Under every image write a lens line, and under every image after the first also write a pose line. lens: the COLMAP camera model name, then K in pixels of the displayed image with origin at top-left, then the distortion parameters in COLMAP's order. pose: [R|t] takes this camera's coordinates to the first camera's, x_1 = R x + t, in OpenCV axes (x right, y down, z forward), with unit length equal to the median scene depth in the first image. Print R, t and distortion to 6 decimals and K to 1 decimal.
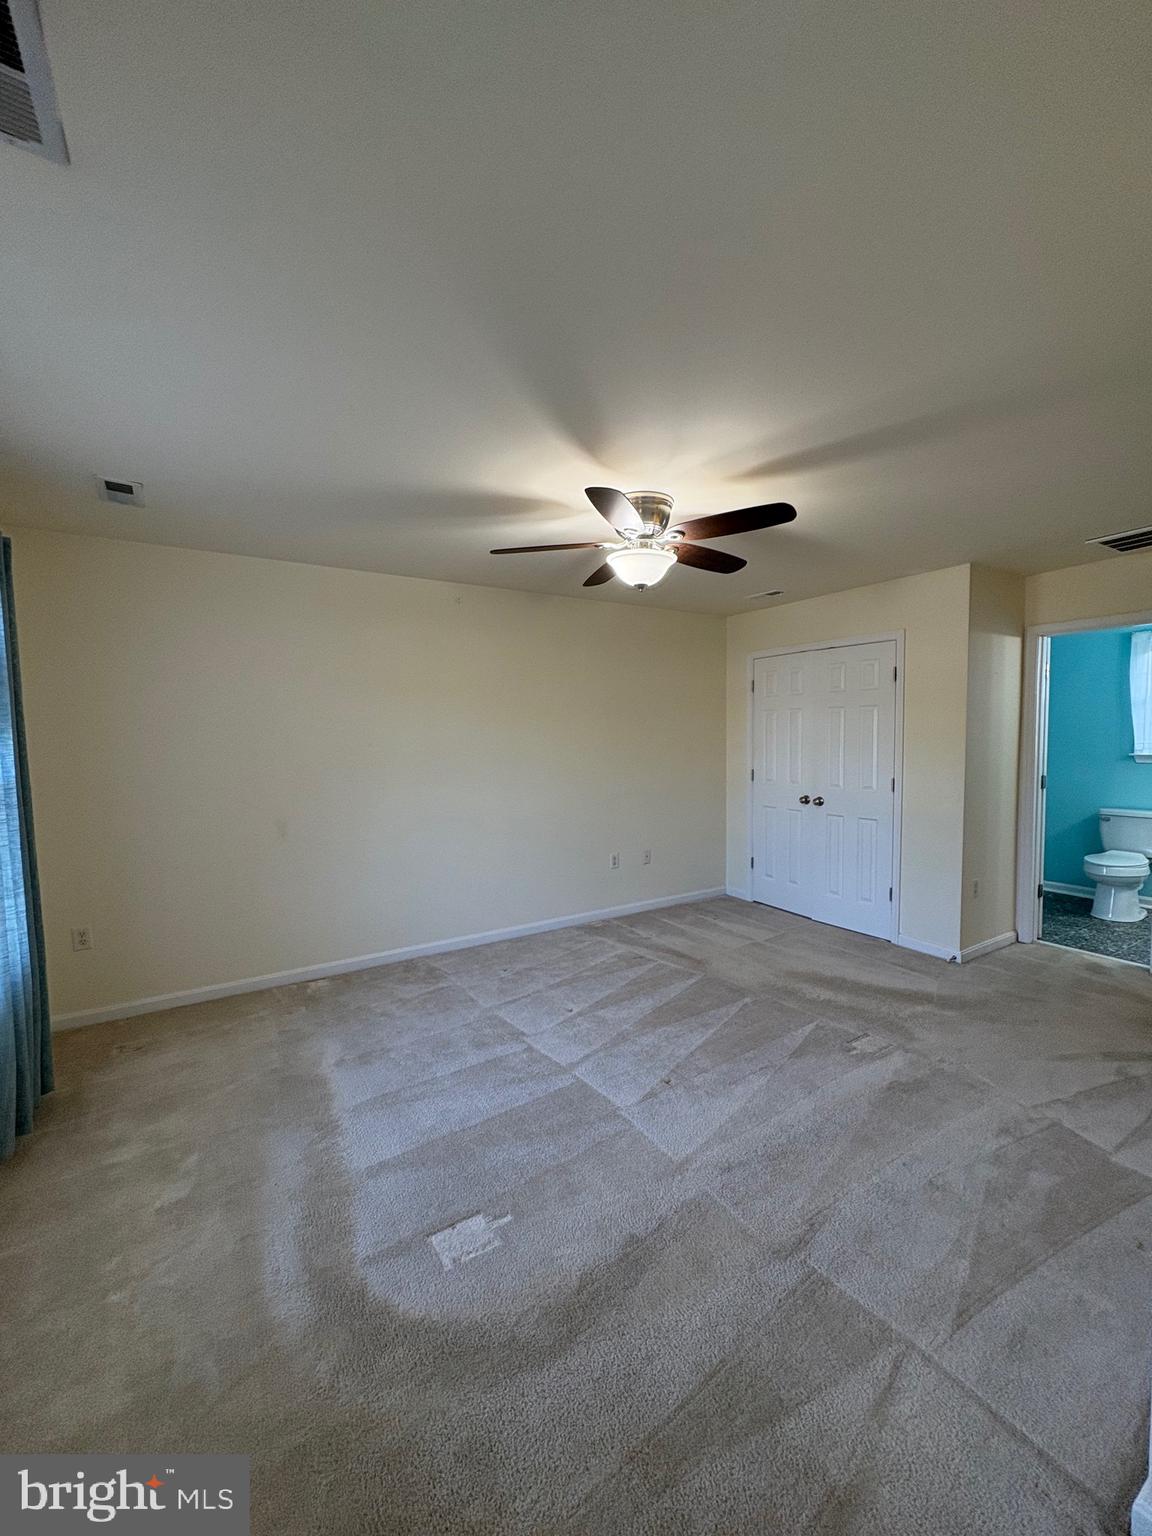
lens RADIAL K [[611.4, 0, 579.6], [0, 611.4, 765.9], [0, 0, 1]] dist [0.001006, 0.000824]
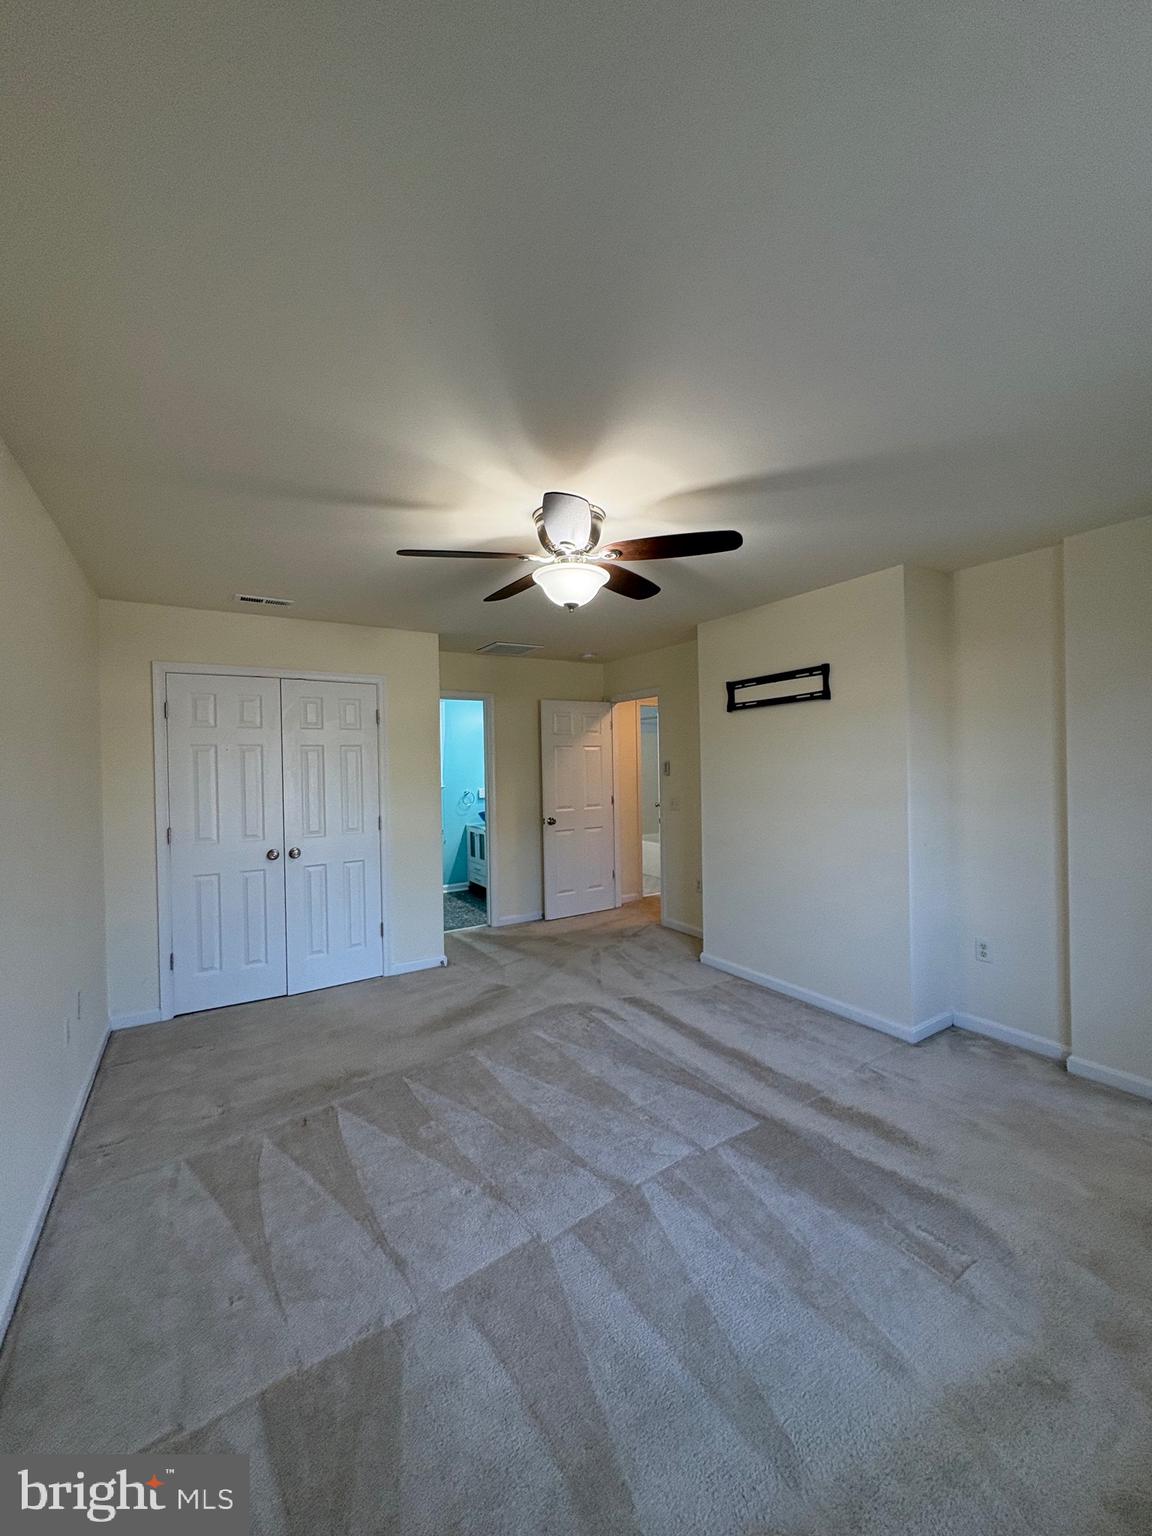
lens RADIAL K [[611.4, 0, 579.6], [0, 611.4, 765.9], [0, 0, 1]] dist [0.001006, 0.000824]
pose [[0.015669, 0.006413, 0.999857, -0.516241], [0.076329, 0.997054, -0.007591, -0.030344], [-0.996960, 0.076437, 0.015134, 0.640109]]
